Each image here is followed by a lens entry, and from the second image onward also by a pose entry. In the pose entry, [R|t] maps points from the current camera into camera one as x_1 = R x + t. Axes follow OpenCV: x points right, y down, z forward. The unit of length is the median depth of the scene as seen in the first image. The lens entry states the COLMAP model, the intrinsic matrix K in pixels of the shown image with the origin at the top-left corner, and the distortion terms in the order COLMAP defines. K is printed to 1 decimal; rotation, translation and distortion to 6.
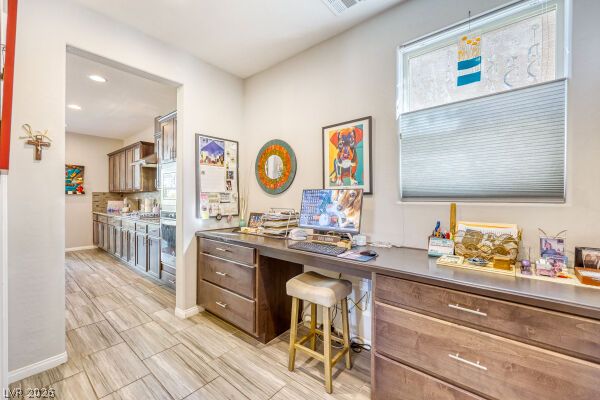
lens RADIAL K [[245.5, 0, 295.0], [0, 245.5, 197.7], [0, 0, 1]] dist [-0.000405, 0.000906]
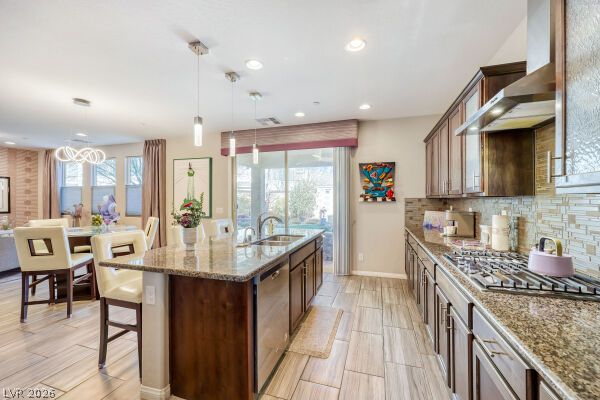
lens RADIAL K [[245.5, 0, 297.9], [0, 245.5, 198.8], [0, 0, 1]] dist [-0.000405, 0.000906]
pose [[0.384246, -0.005238, -0.923216, -0.309077], [-0.003604, 0.999968, -0.007173, -0.015435], [0.923224, 0.006084, 0.384215, 0.469814]]
